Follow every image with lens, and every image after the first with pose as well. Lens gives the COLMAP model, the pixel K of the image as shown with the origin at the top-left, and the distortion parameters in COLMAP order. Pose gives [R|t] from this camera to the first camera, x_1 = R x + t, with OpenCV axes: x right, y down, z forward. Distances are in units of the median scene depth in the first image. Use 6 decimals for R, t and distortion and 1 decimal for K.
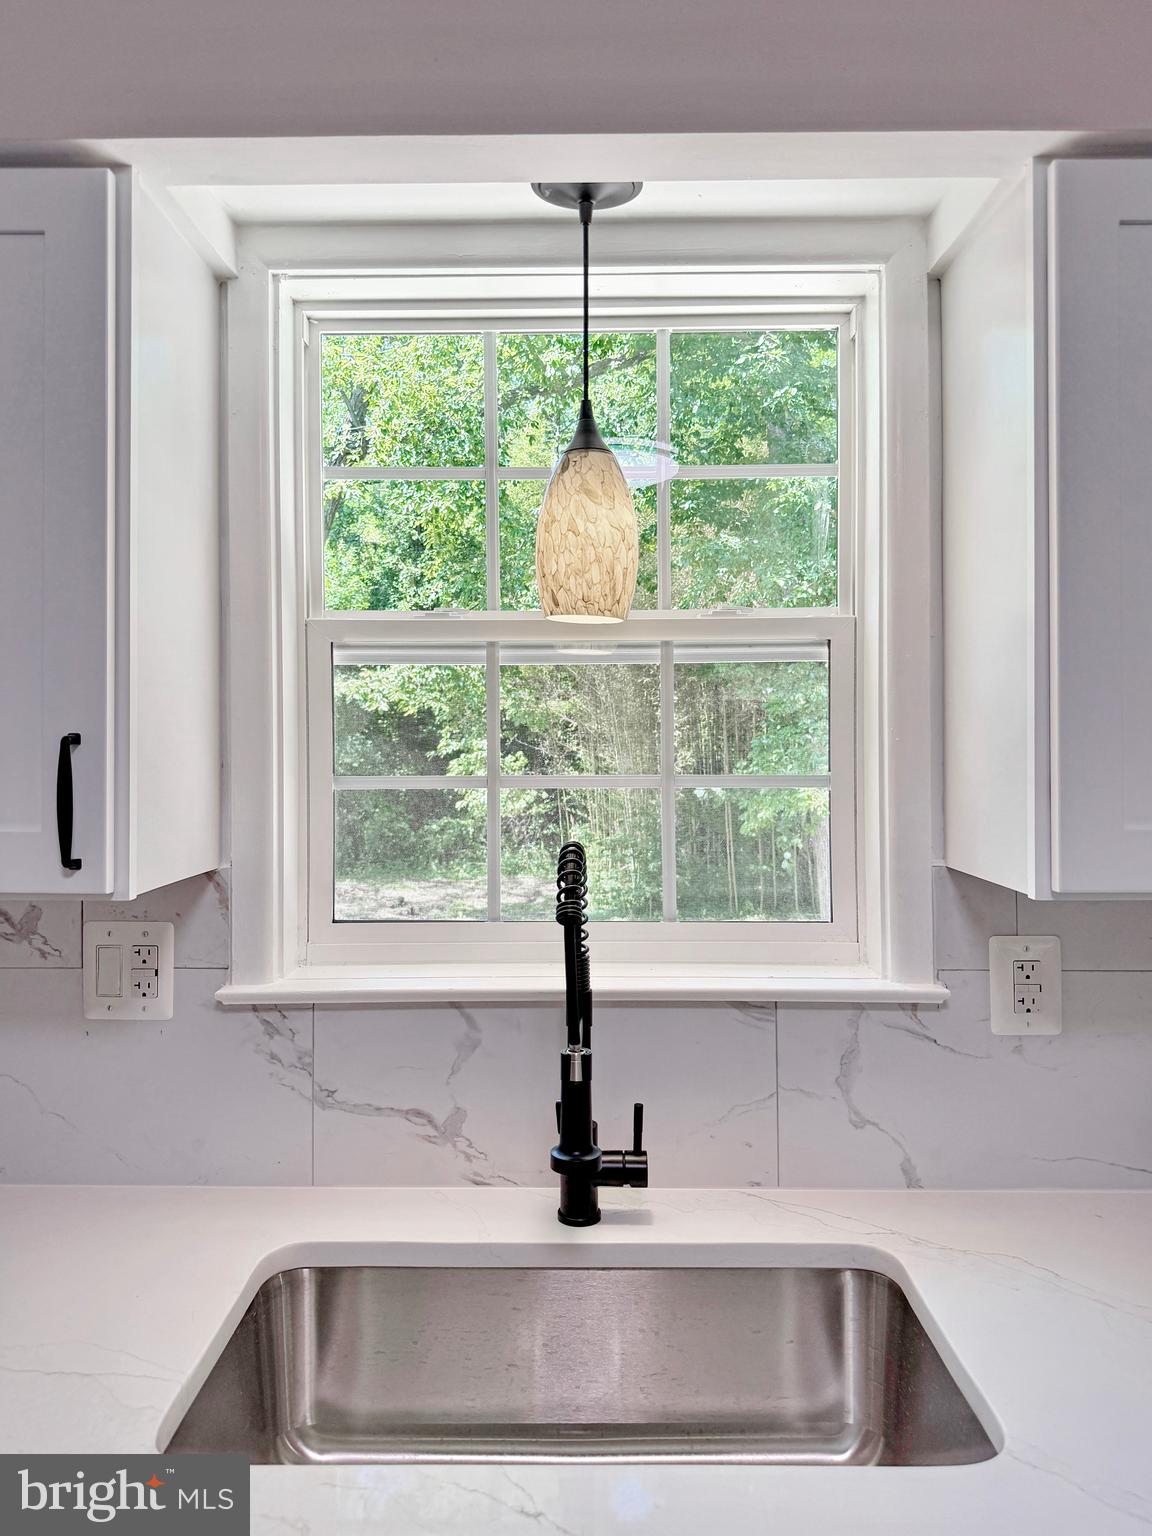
lens RADIAL K [[1098.9, 0, 561.4], [0, 1098.9, 757.3], [0, 0, 1]] dist [-0.015517, -0.001560]
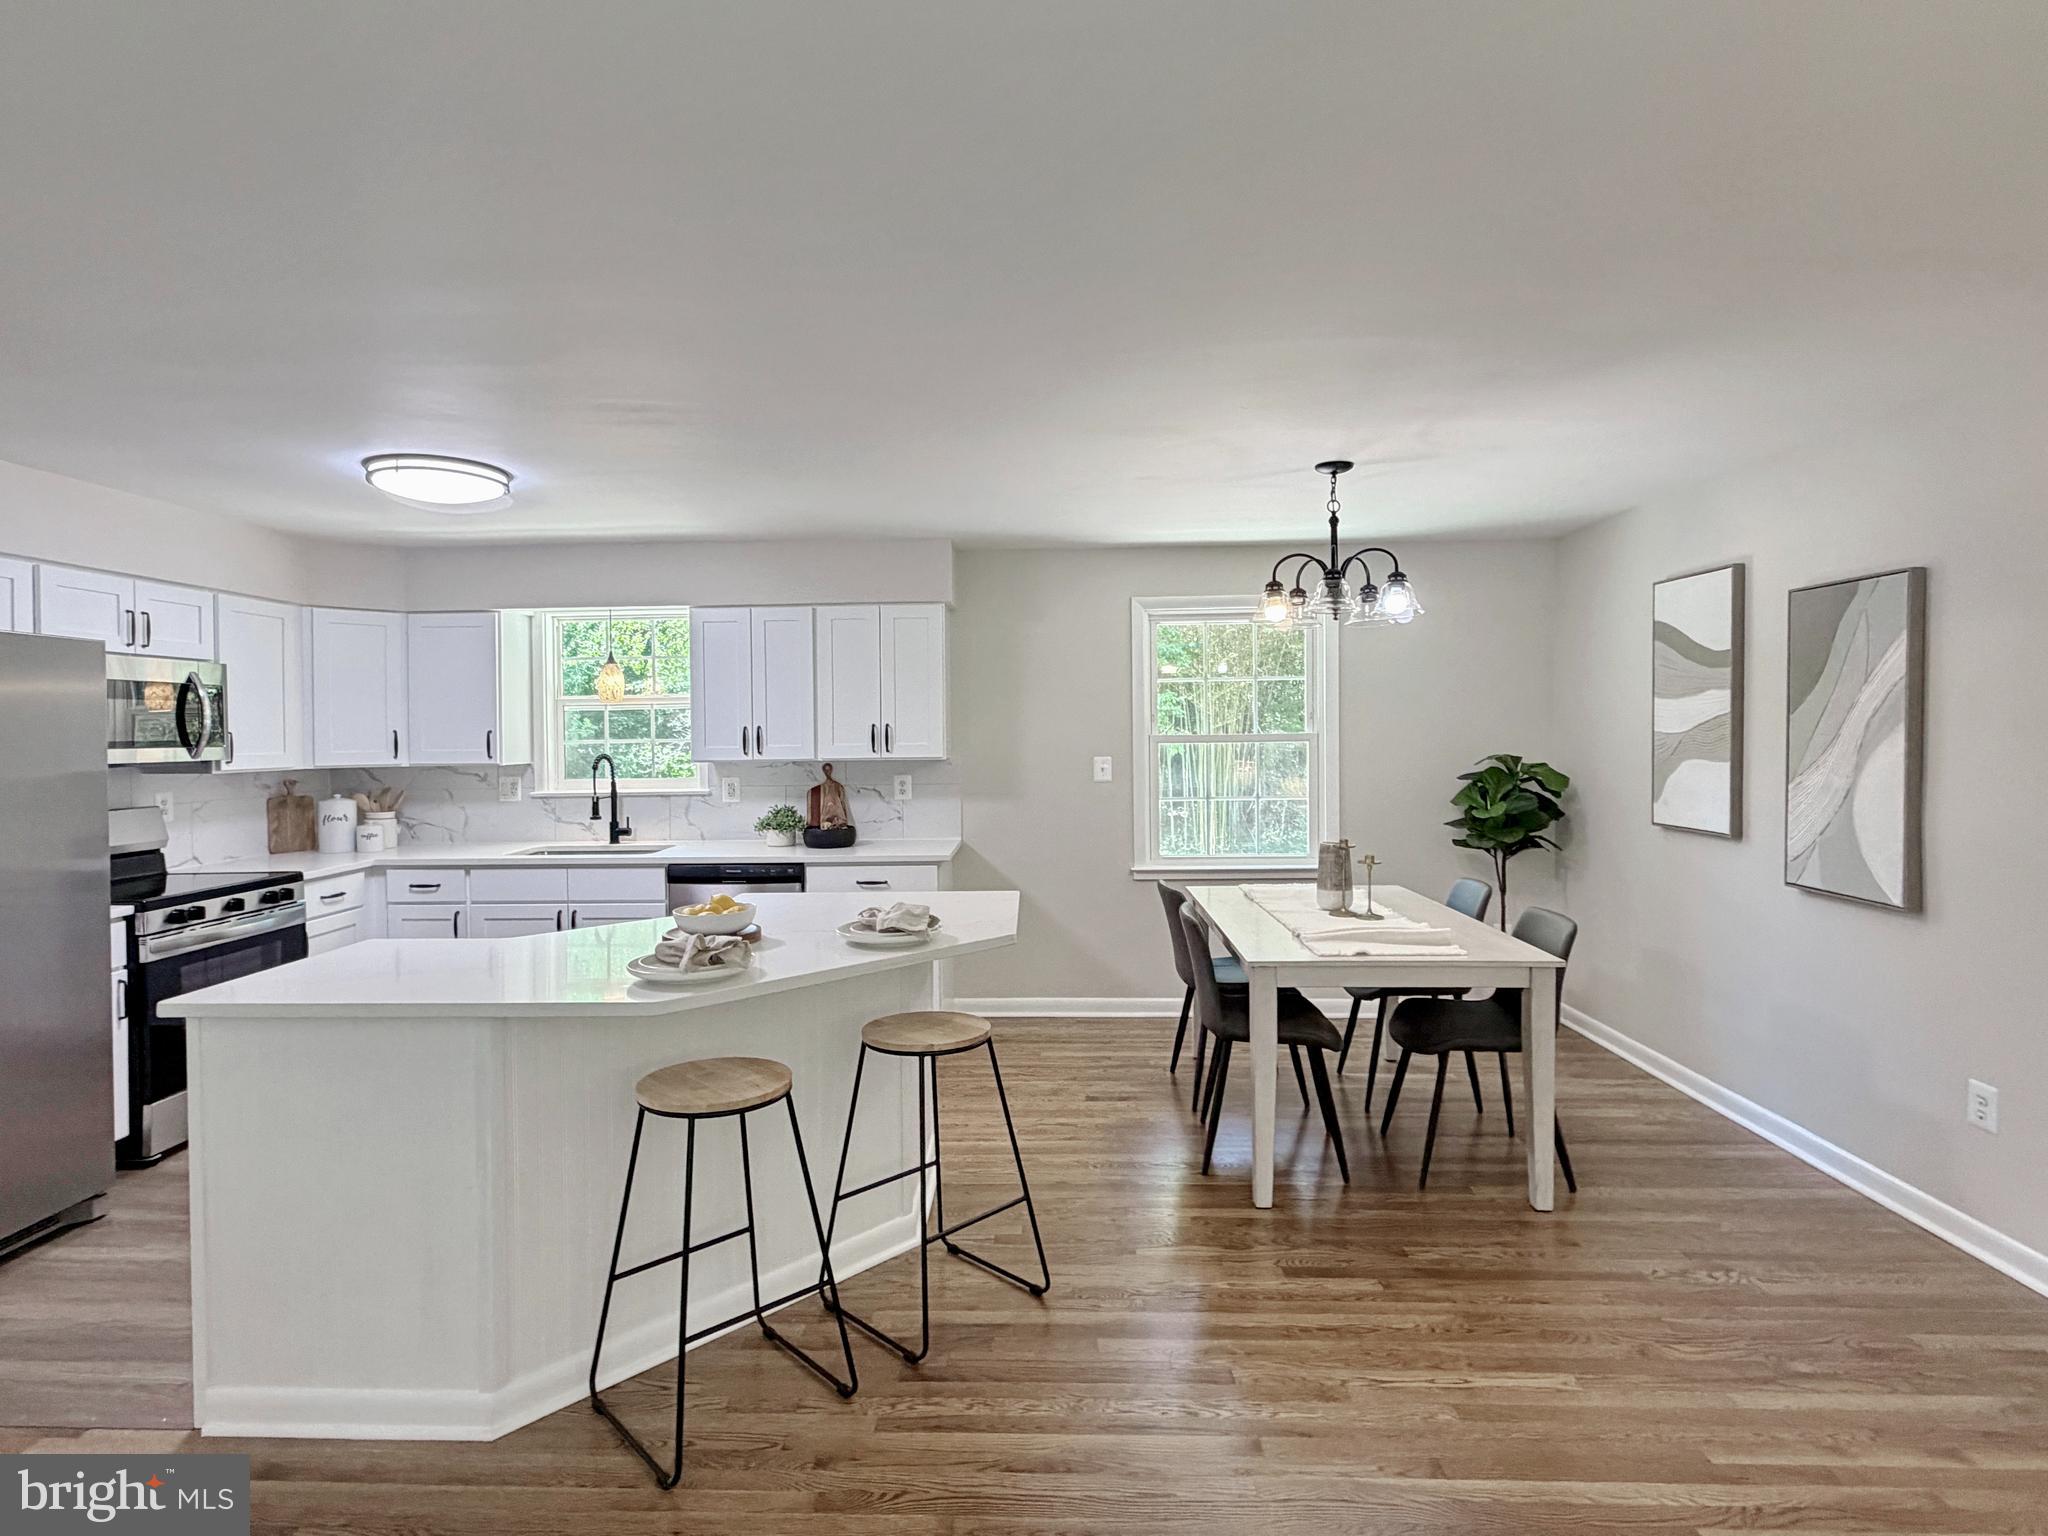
lens RADIAL K [[1006.9, 0, 1013.5], [0, 1006.9, 754.9], [0, 0, 1]] dist [0.000035, 0.000497]
pose [[0.999446, -0.013238, -0.030537, 1.599345], [0.013668, 0.999810, 0.013901, 0.042818], [0.030347, -0.014311, 0.999437, -2.709087]]
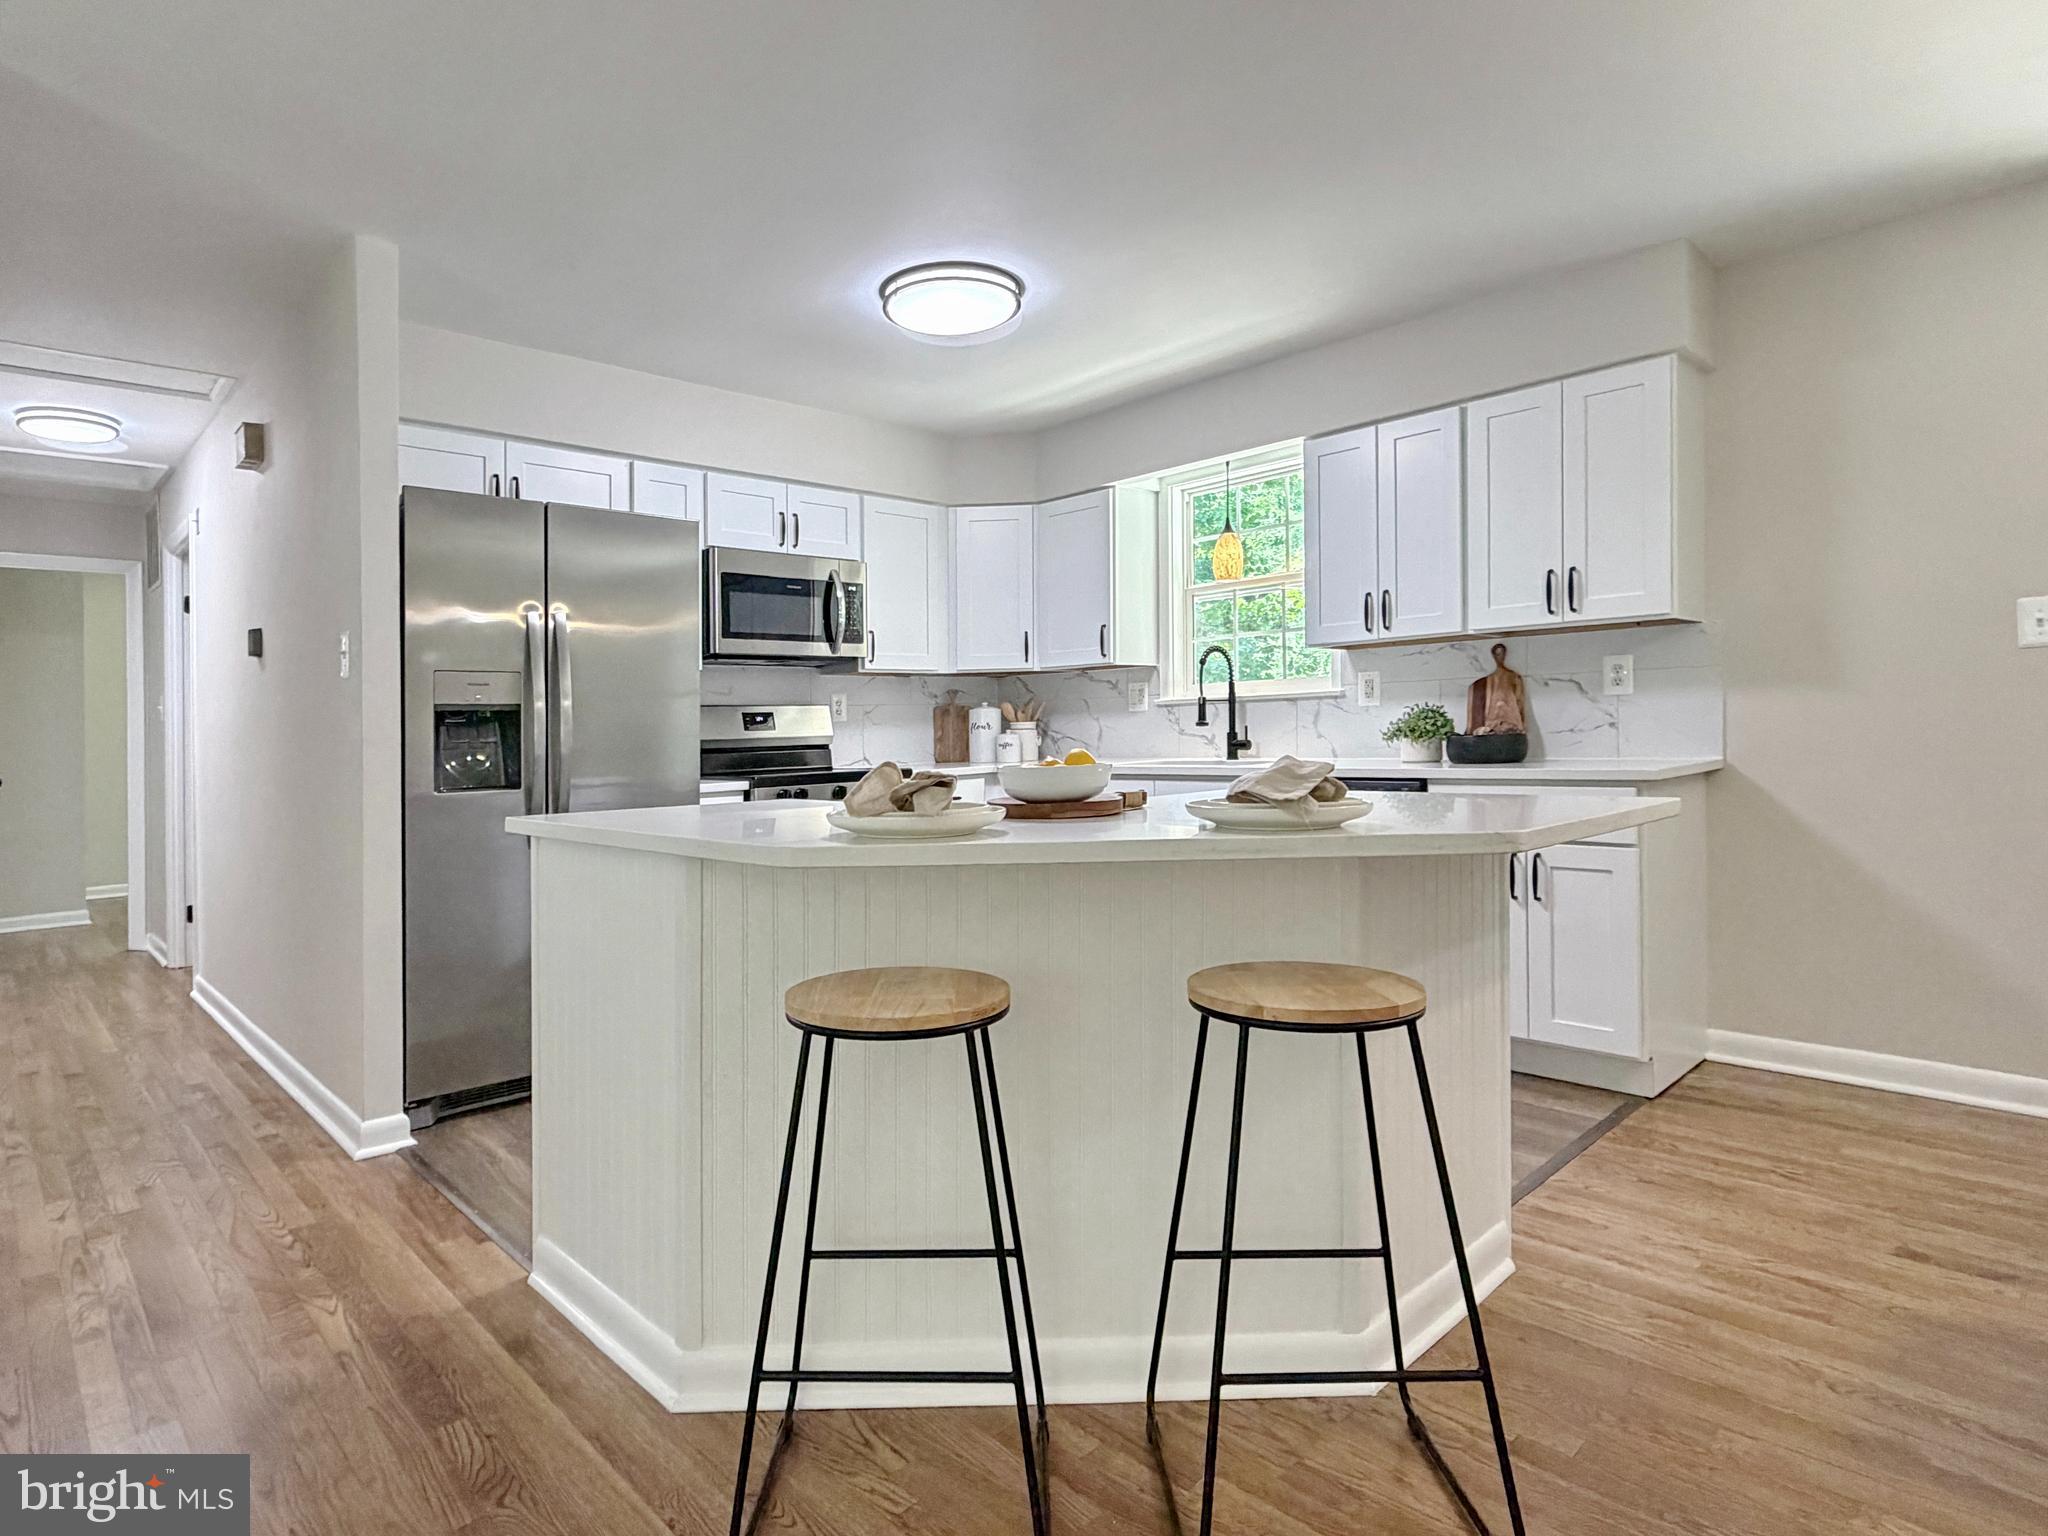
lens RADIAL K [[1143.6, 0, 996.2], [0, 1143.6, 702.9], [0, 0, 1]] dist [-0.000485, -0.000538]
pose [[0.697766, -0.029564, -0.715716, 1.958694], [0.021425, 0.999562, -0.020401, 0.290643], [0.716005, -0.001099, 0.698094, -1.923877]]
